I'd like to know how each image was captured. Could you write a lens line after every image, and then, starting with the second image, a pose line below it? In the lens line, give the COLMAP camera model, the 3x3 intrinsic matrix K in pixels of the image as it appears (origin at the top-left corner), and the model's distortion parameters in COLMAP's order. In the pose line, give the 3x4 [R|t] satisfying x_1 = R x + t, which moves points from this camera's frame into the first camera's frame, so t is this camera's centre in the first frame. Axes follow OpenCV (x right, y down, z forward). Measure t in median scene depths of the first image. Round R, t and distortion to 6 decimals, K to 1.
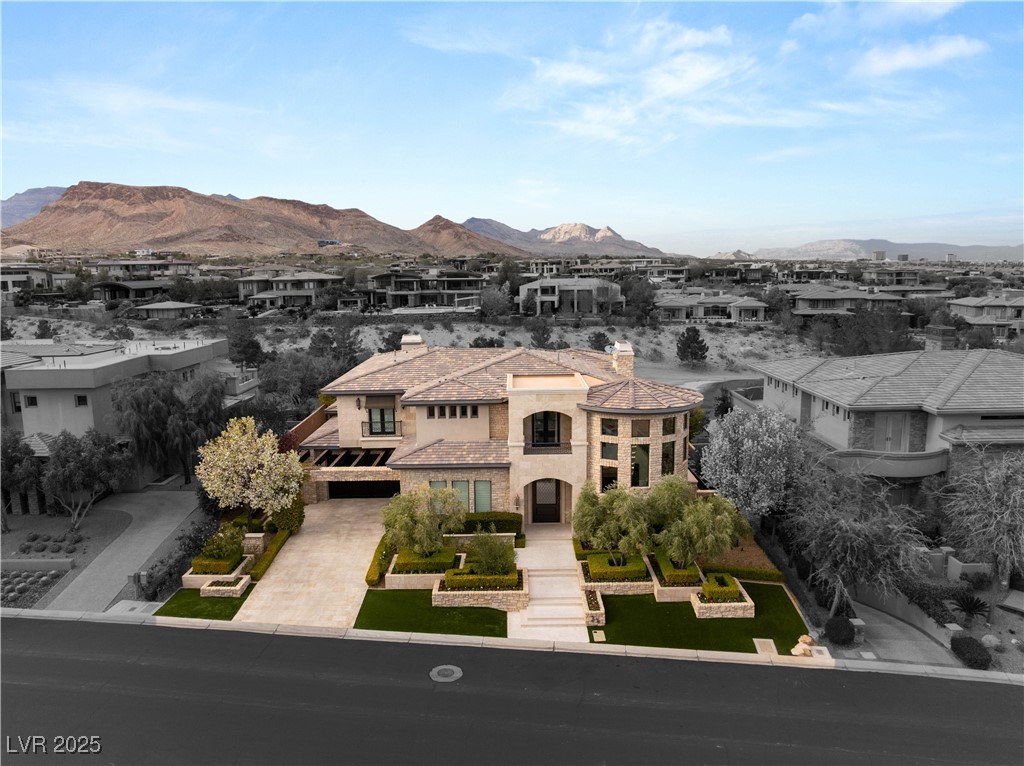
lens RADIAL K [[724.7, 0, 512.0], [0, 724.7, 383.0], [0, 0, 1]] dist [-0.040204, 0.000470]
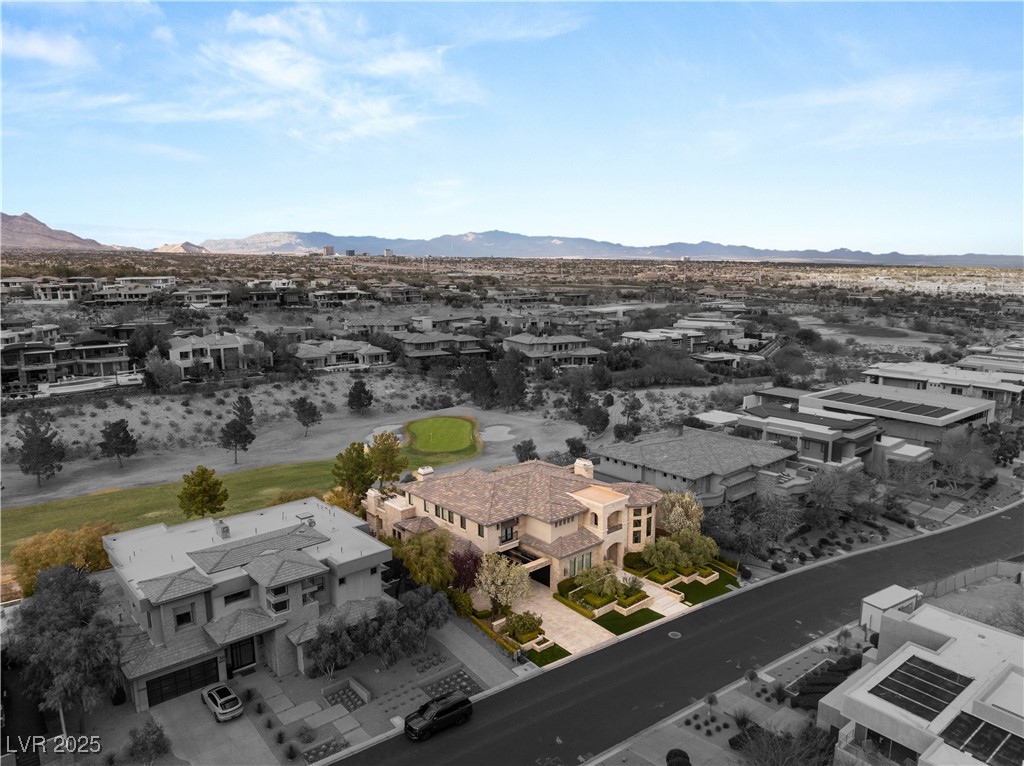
lens RADIAL K [[724.7, 0, 512.0], [0, 724.7, 383.0], [0, 0, 1]] dist [-0.040204, 0.000470]
pose [[0.749796, -0.107403, 0.652894, -0.306191], [0.099426, 0.993823, 0.049304, -0.094261], [-0.654156, 0.027947, 0.755843, -0.076317]]
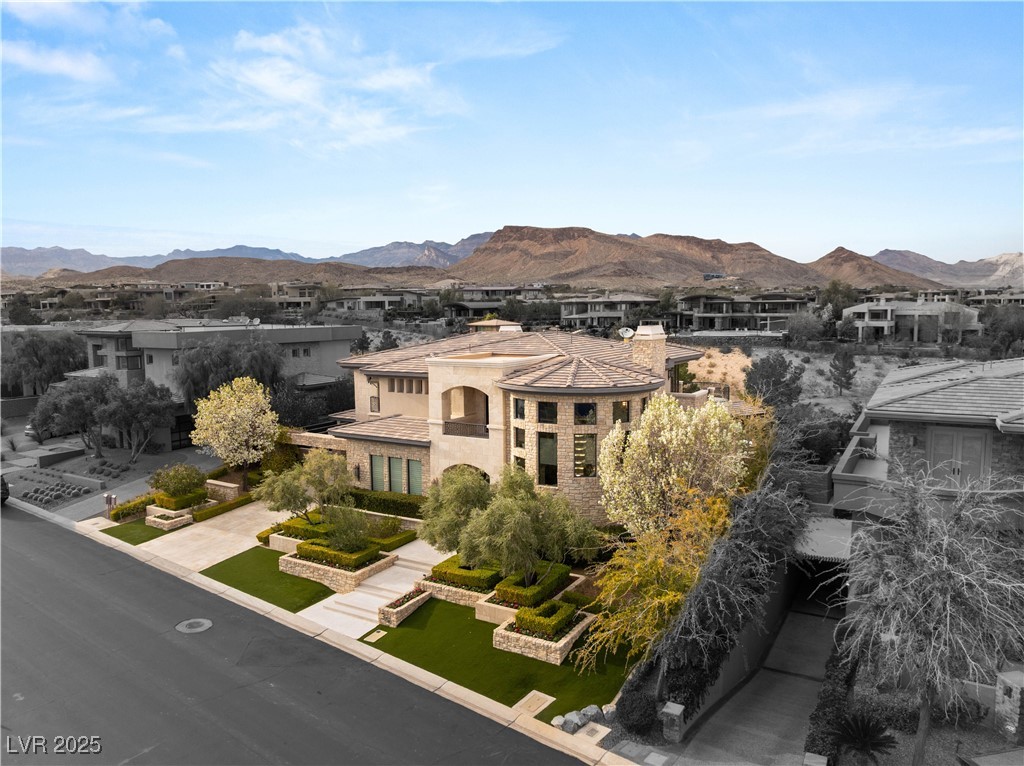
lens RADIAL K [[724.7, 0, 512.0], [0, 724.7, 383.0], [0, 0, 1]] dist [-0.040204, 0.000470]
pose [[0.862329, 0.057634, -0.503058, 0.112459], [-0.081855, 0.996301, -0.026171, 0.011126], [0.499689, 0.063746, 0.863856, 0.056774]]
